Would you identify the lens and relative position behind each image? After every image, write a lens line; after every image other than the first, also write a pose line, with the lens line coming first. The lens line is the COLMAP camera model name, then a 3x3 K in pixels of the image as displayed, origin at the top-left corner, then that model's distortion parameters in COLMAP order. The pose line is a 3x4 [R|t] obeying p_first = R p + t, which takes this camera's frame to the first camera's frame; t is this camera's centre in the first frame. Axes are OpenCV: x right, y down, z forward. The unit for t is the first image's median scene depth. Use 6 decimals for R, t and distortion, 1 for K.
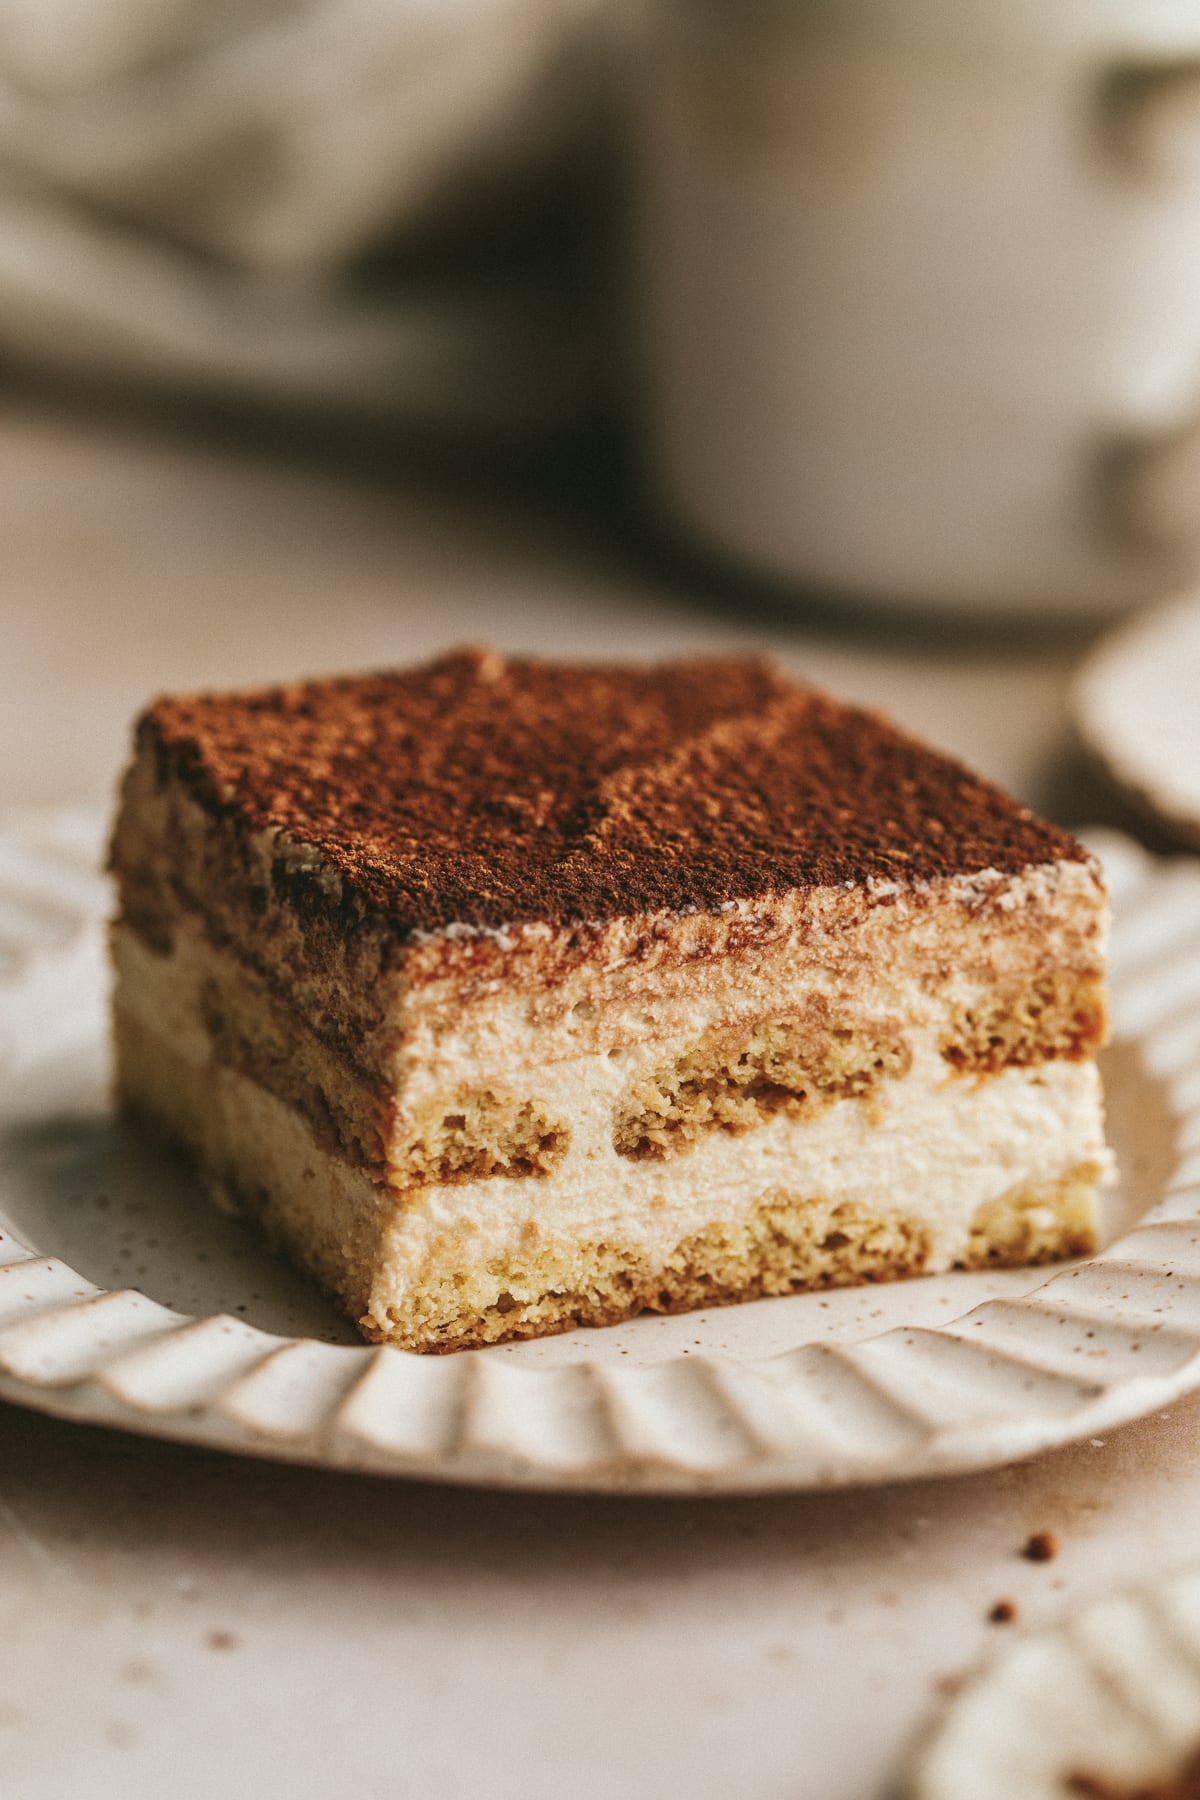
lens RADIAL K [[6963.1, 0, 589.0], [0, 6963.1, 894.9], [0, 0, 1]] dist [0.055655, 0.000000]
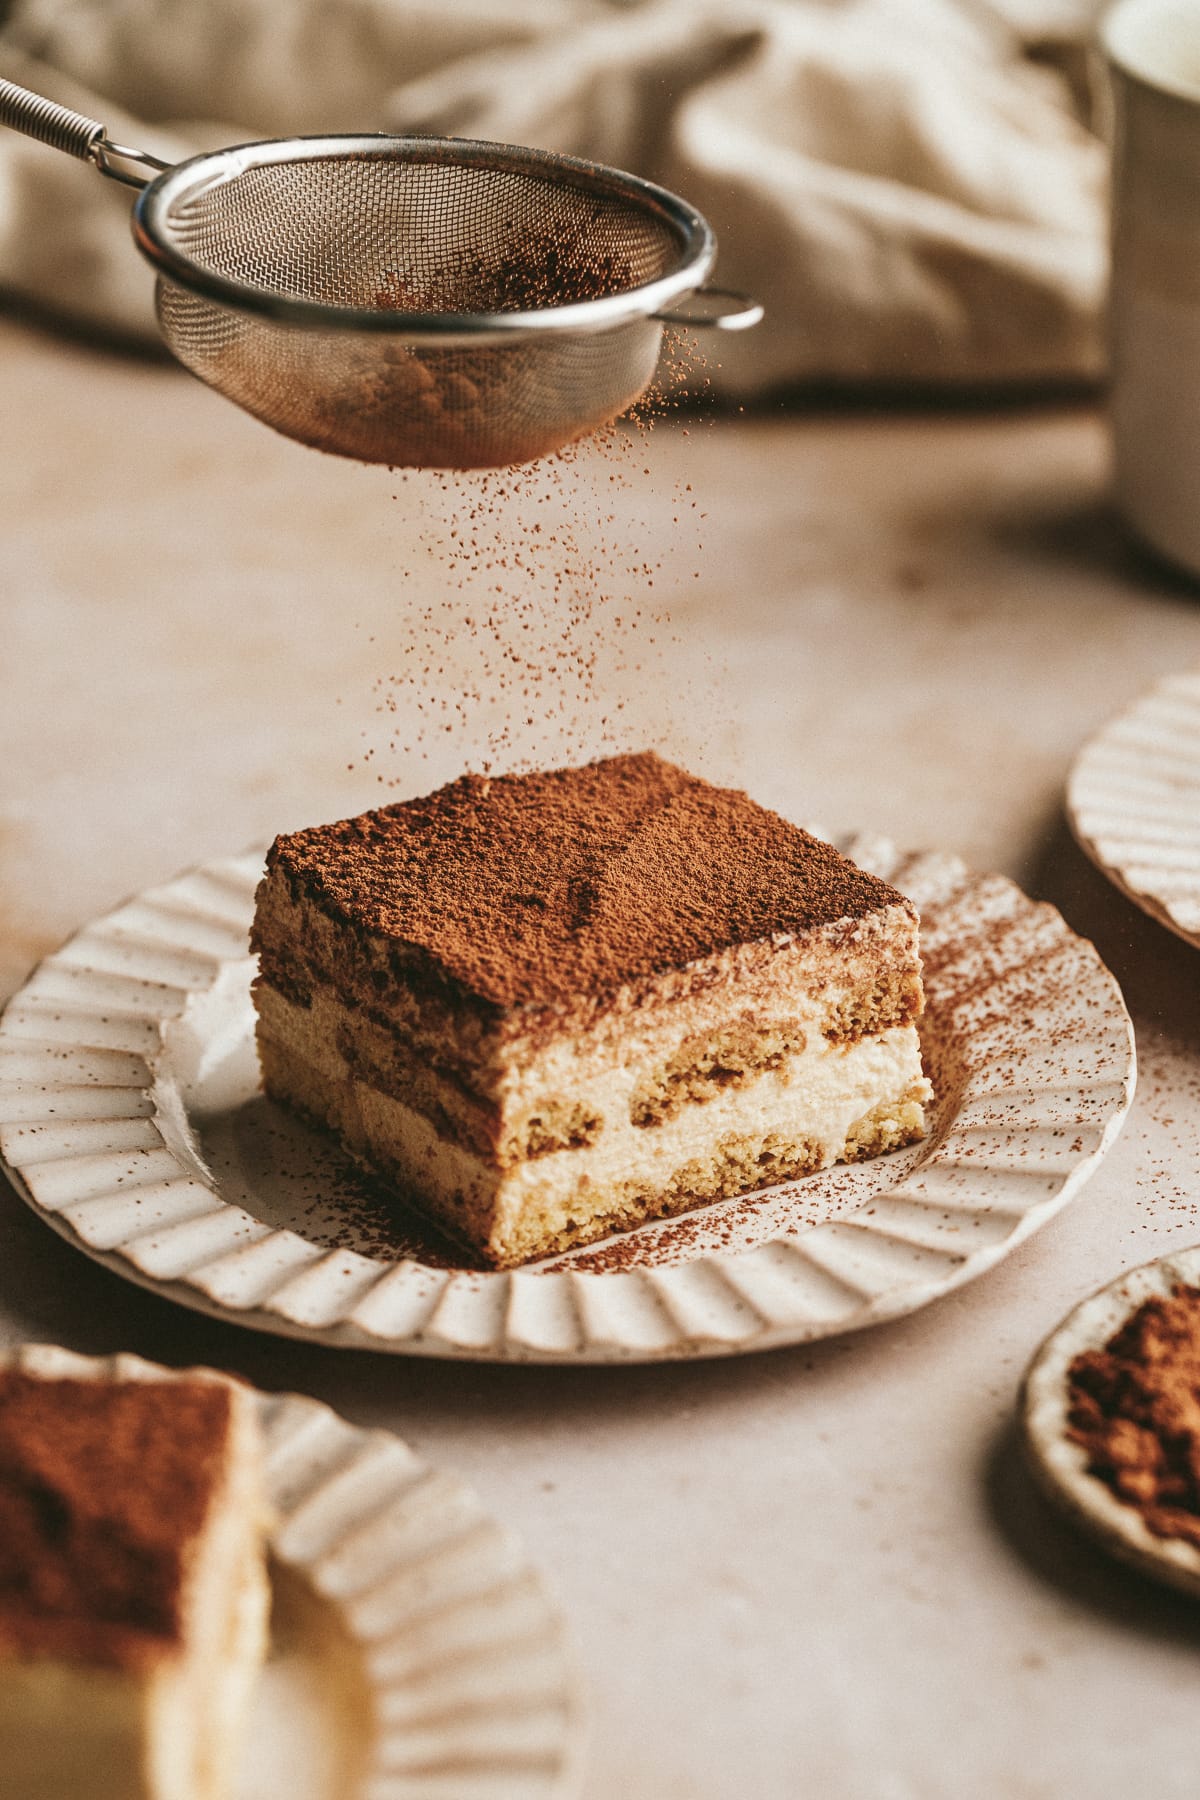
lens RADIAL K [[6963.1, 0, 705.4], [0, 6963.1, 865.0], [0, 0, 1]] dist [0.055655, 0.000000]
pose [[0.988541, -0.099366, 0.113634, -0.151677], [0.087885, 0.990901, 0.101942, -0.179135], [-0.122730, -0.090787, 0.988279, -0.550102]]
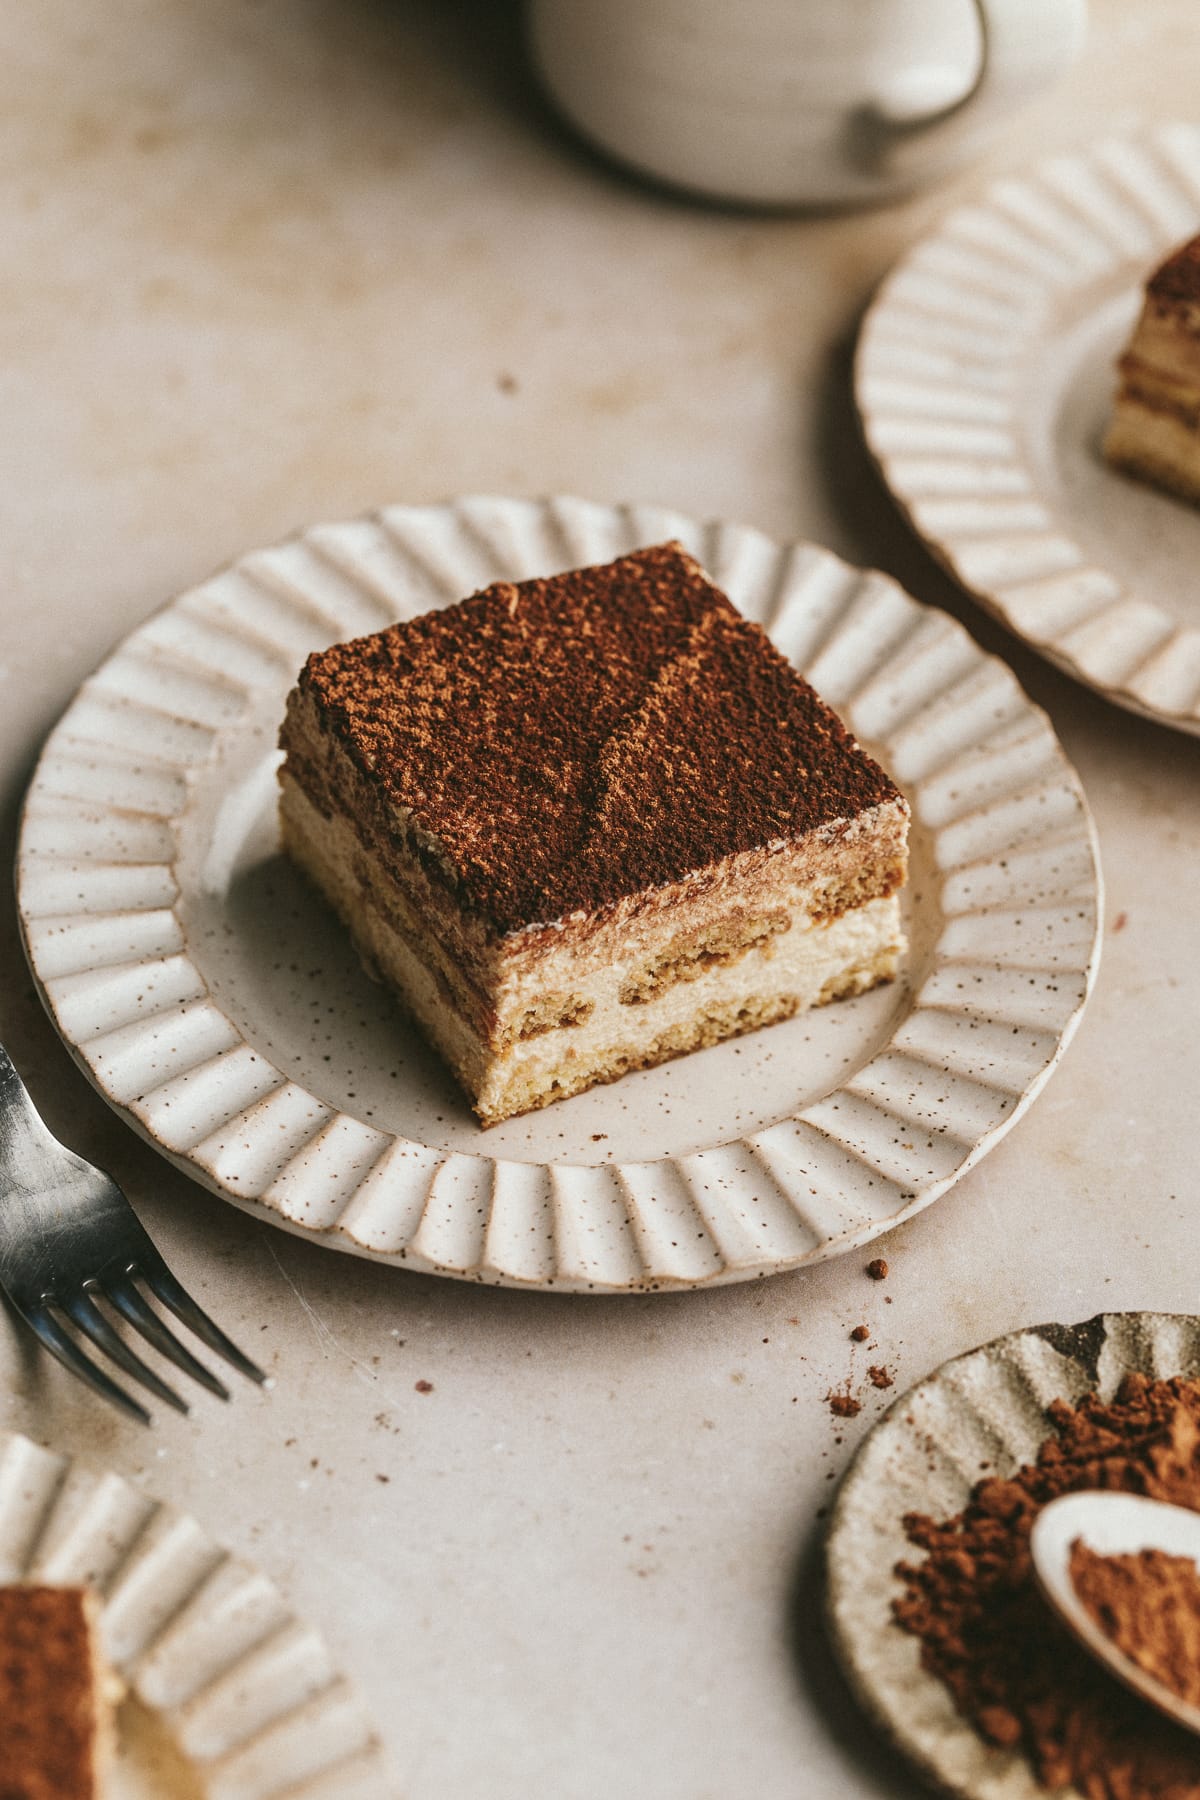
lens RADIAL K [[6963.1, 0, 605.4], [0, 6963.1, 906.3], [0, 0, 1]] dist [0.055655, 0.000000]
pose [[0.996510, -0.040652, 0.072901, -0.120479], [0.005733, 0.904660, 0.426095, -0.696632], [-0.083272, -0.424190, 0.901736, -0.504405]]
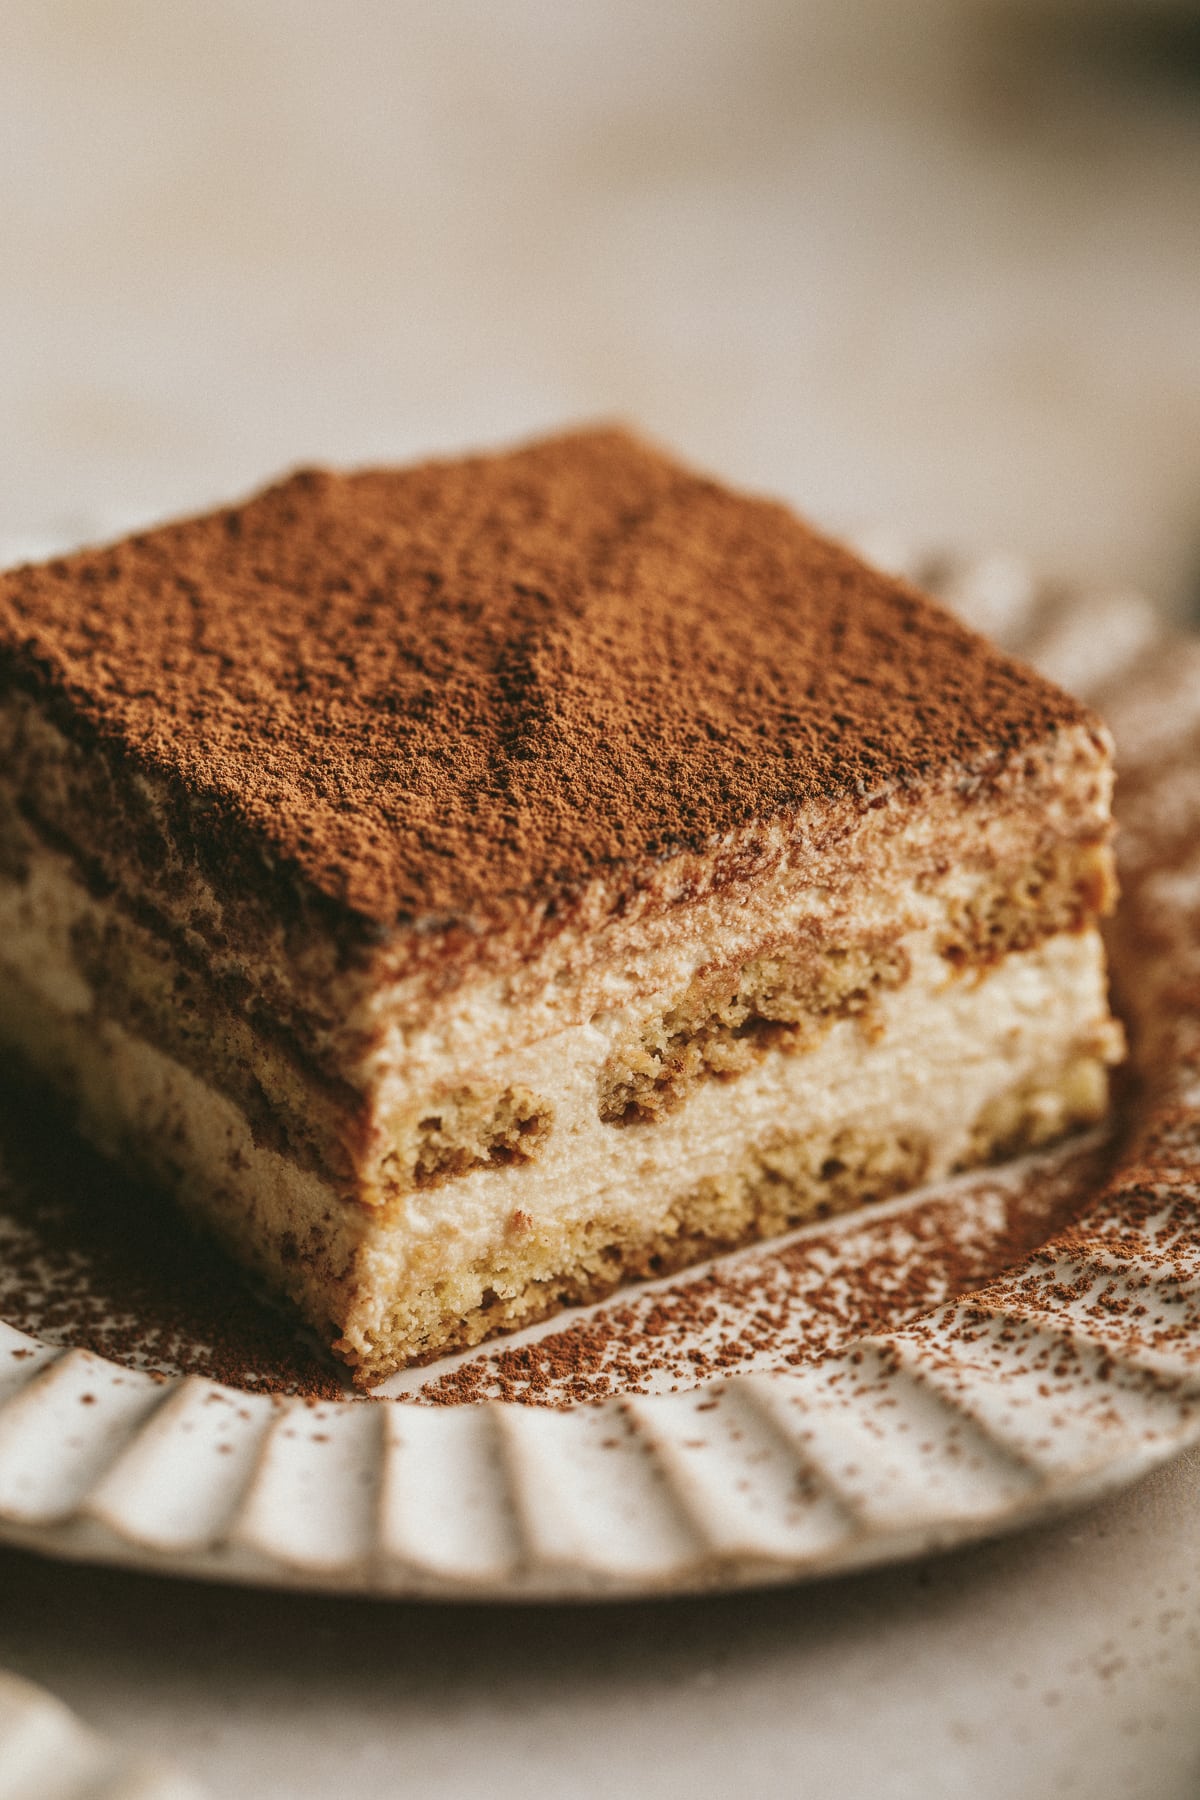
lens RADIAL K [[6963.1, 0, 498.0], [0, 6963.1, 972.6], [0, 0, 1]] dist [0.055655, 0.000000]
pose [[0.989104, -0.097136, 0.110623, -0.103427], [0.074550, 0.978444, 0.192586, -0.150244], [-0.126945, -0.182241, 0.975025, 0.148091]]
